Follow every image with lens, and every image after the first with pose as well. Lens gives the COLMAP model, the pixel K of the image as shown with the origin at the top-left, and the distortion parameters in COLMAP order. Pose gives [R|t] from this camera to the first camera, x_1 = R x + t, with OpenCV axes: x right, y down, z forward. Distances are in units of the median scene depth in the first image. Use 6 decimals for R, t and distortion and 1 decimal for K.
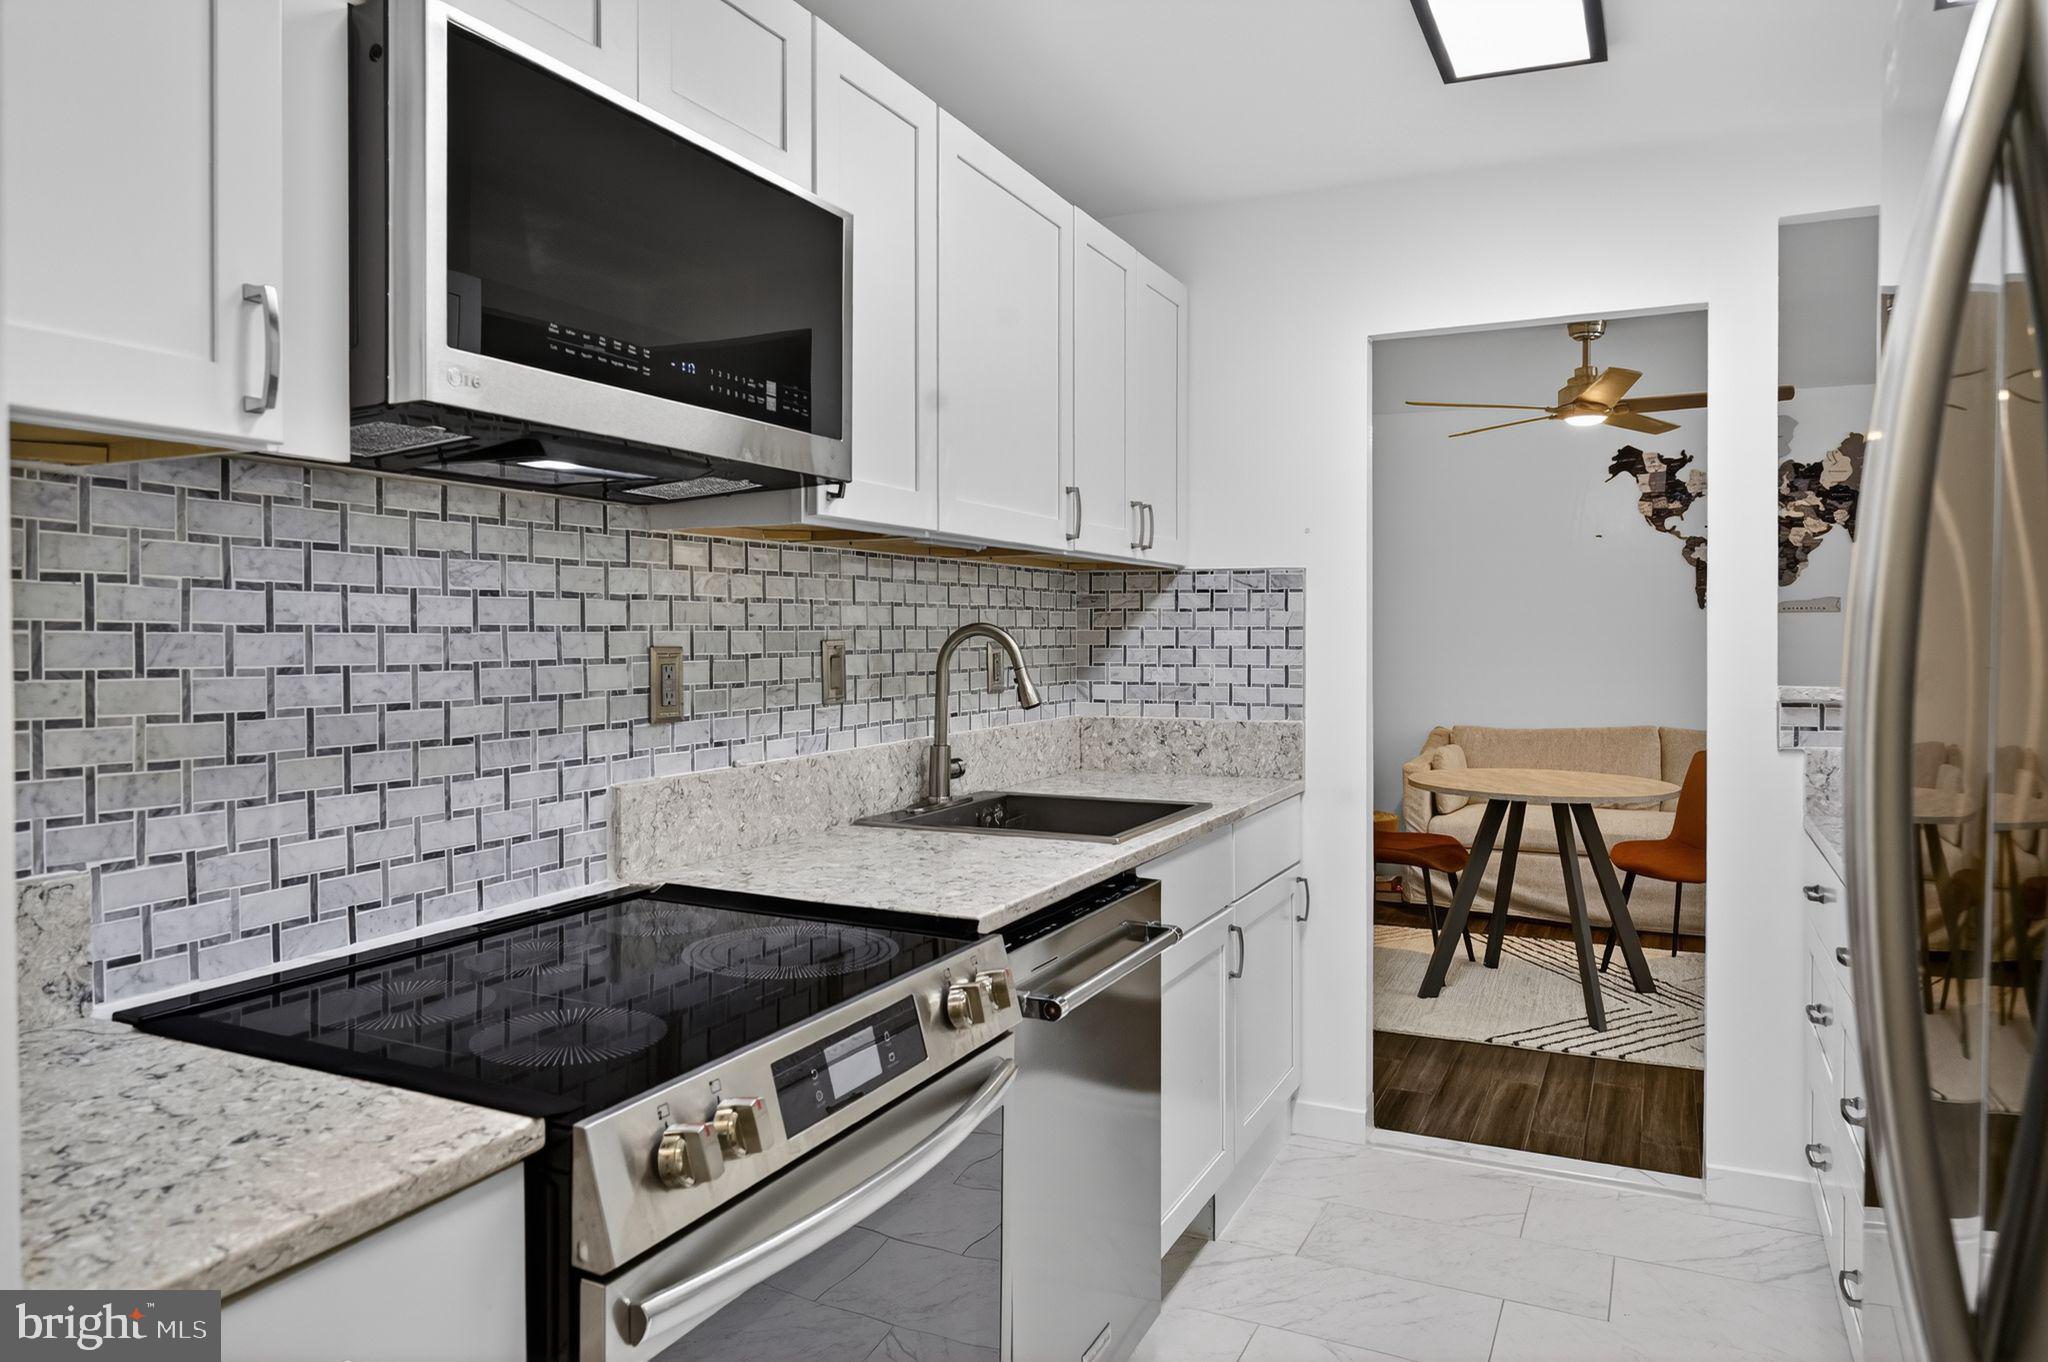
lens RADIAL K [[1309.2, 0, 1044.1], [0, 1309.2, 660.2], [0, 0, 1]] dist [-0.004553, 0.000657]
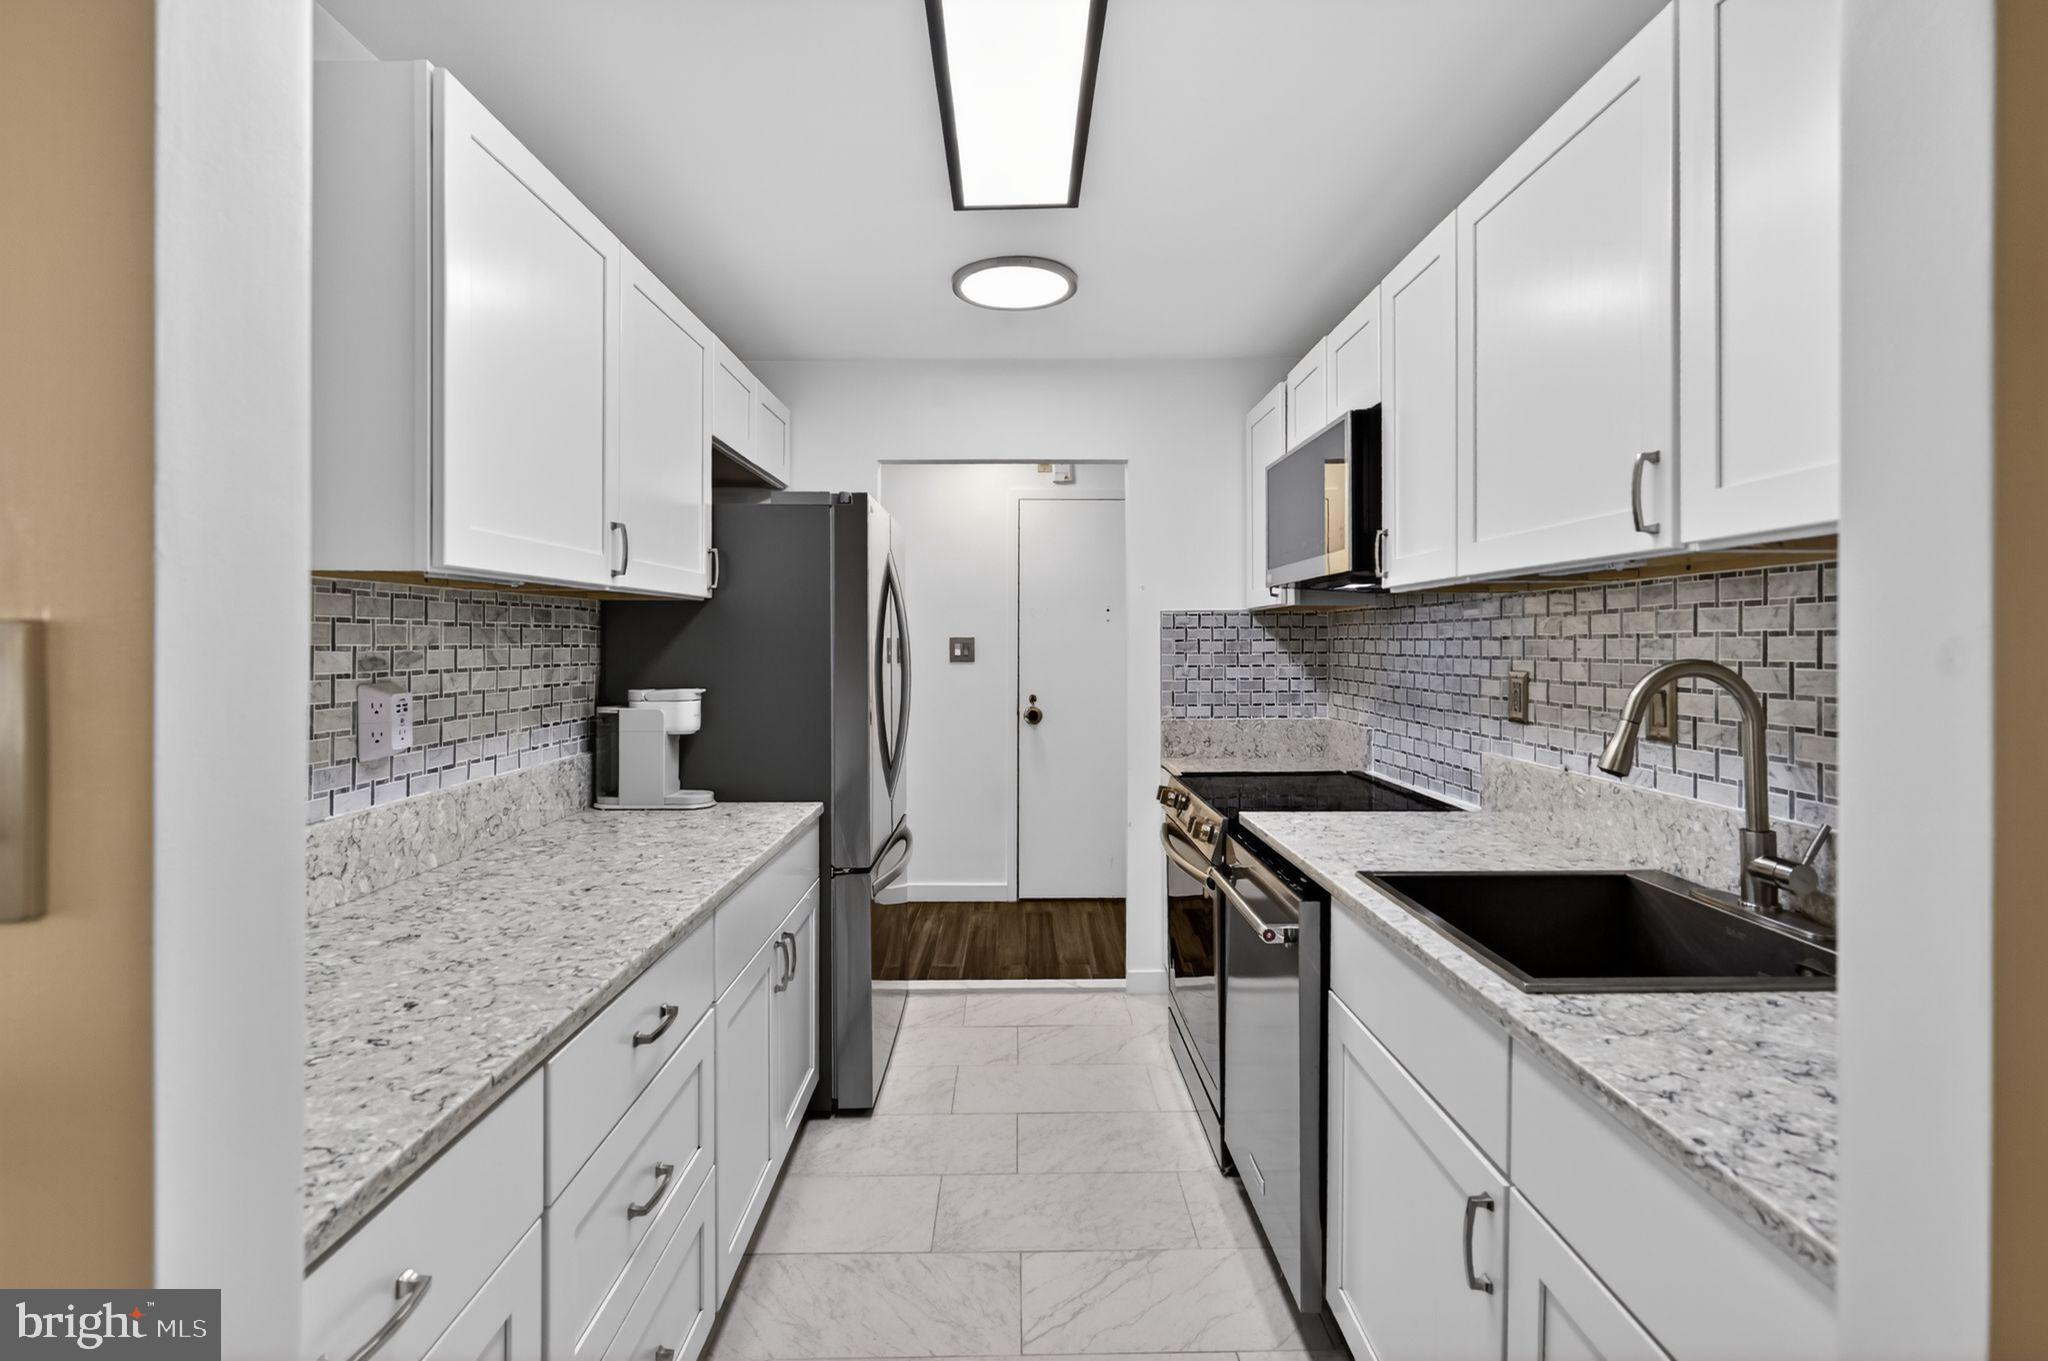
lens RADIAL K [[895.0, 0, 1026.0], [0, 895.0, 636.7], [0, 0, 1]] dist [0.003302, 0.001345]
pose [[-0.898429, -0.001370, -0.439116, 0.557935], [-0.007798, 0.999887, 0.012836, -0.049472], [0.439049, 0.014956, -0.898339, 1.426671]]
